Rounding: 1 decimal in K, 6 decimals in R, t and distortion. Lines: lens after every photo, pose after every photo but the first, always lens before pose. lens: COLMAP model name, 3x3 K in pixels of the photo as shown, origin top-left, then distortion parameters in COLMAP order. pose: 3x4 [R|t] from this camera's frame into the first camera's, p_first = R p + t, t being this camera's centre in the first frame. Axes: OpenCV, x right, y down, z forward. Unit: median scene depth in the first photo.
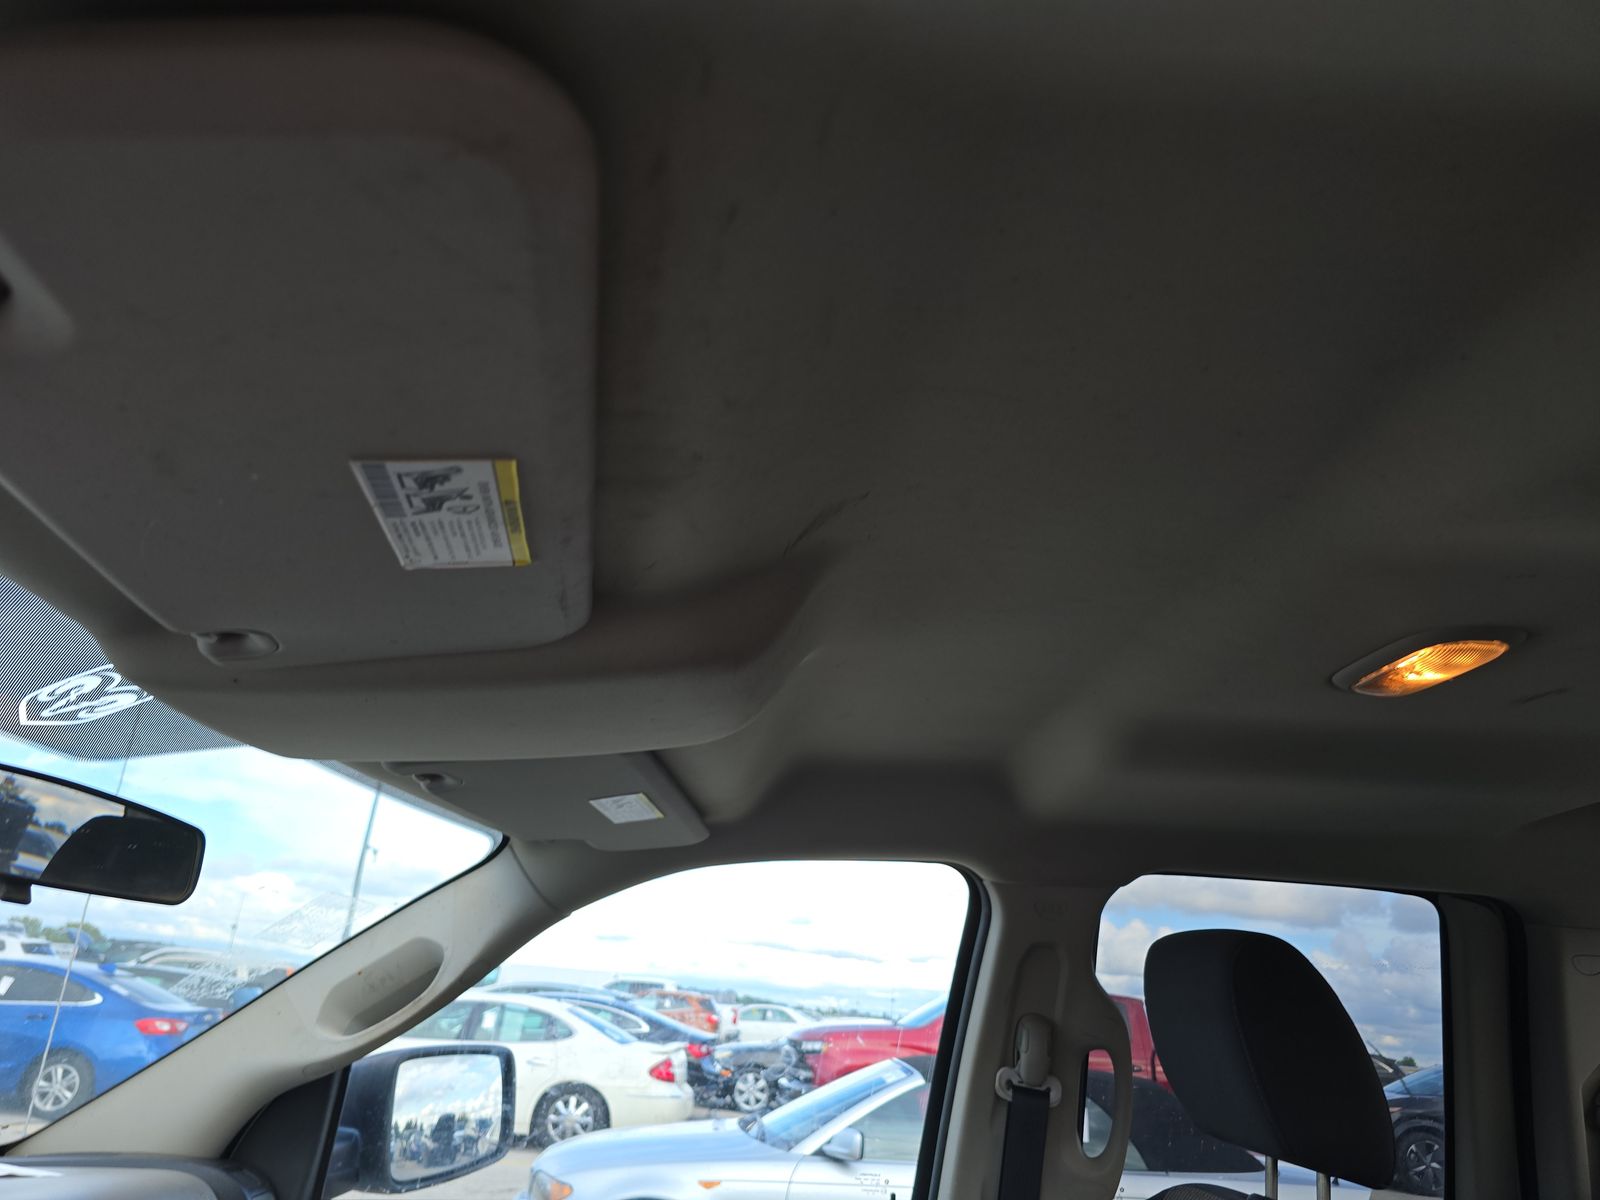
lens RADIAL K [[1109.4, 0, 800.0], [0, 1109.4, 600.0], [0, 0, 1]] dist [0.013870, -0.034617]
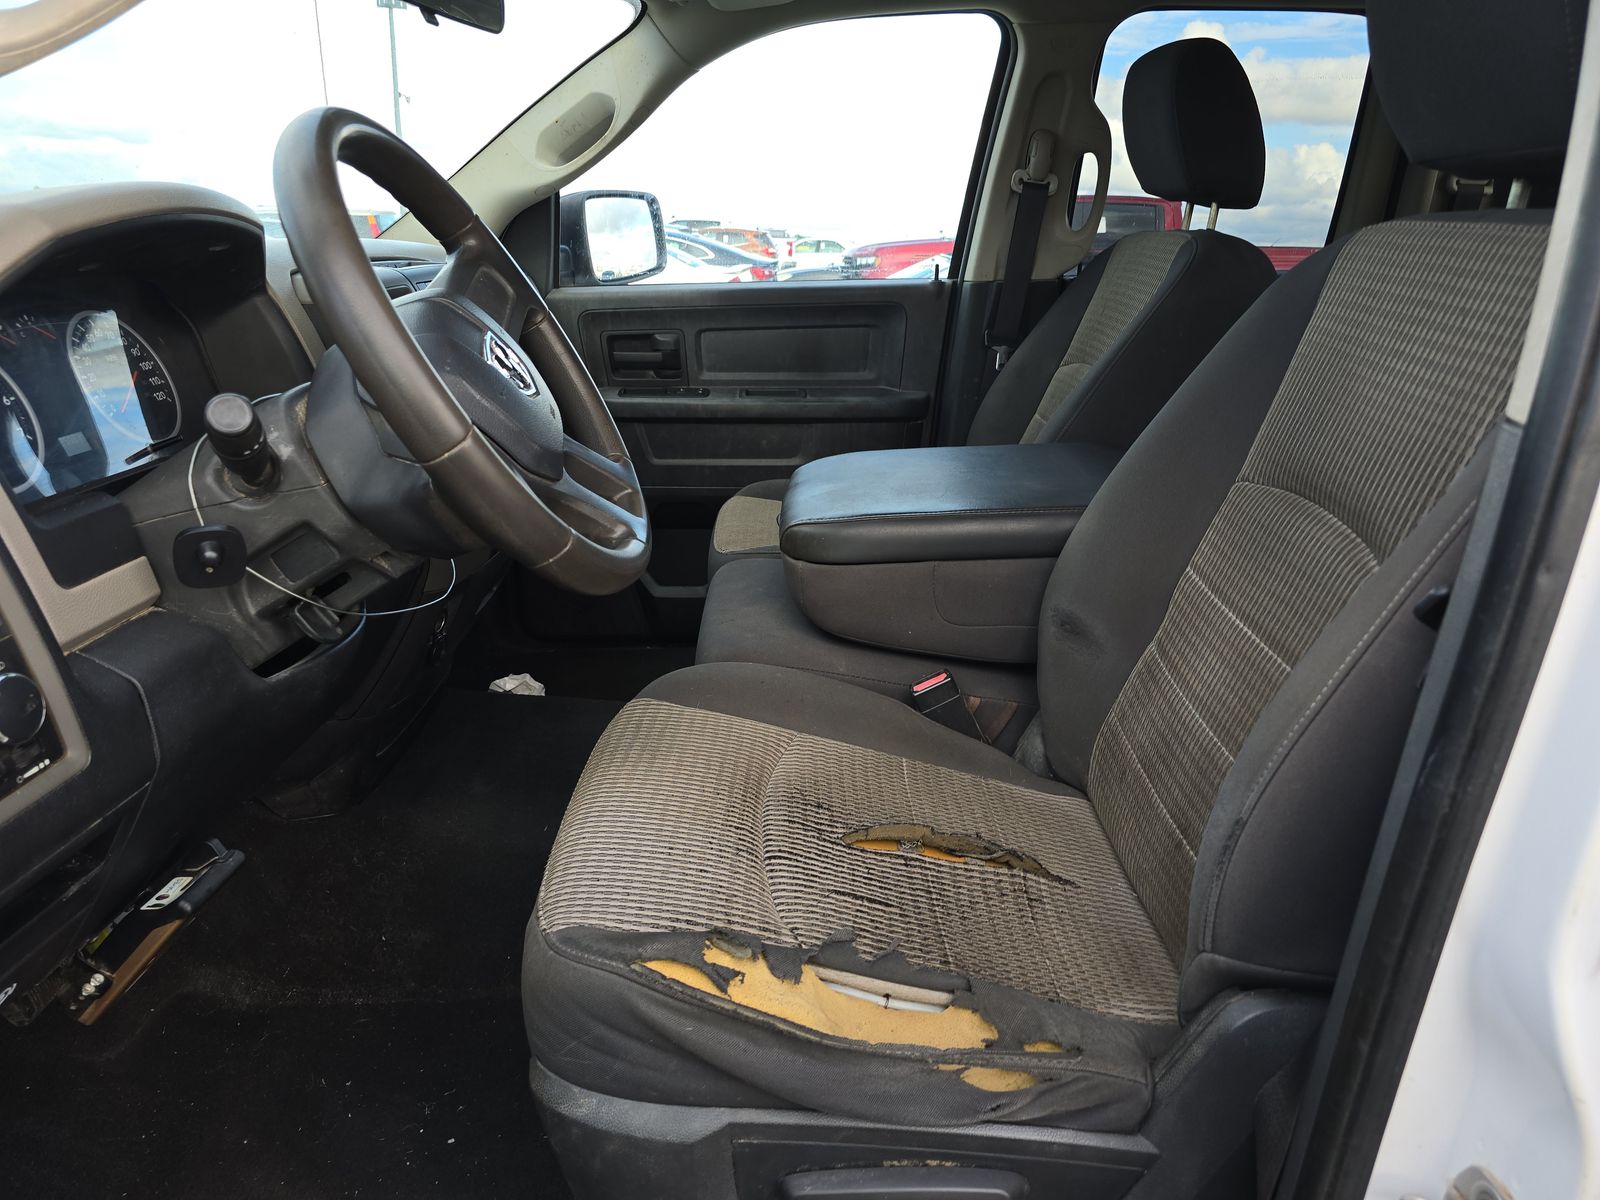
lens RADIAL K [[1098.9, 0, 800.0], [0, 1098.9, 600.0], [0, 0, 1]] dist [0.032538, -0.000813]
pose [[0.998015, -0.030931, -0.054862, -0.031303], [0.058079, 0.788919, 0.611746, -0.022037], [0.024360, -0.613718, 0.789150, -0.431458]]
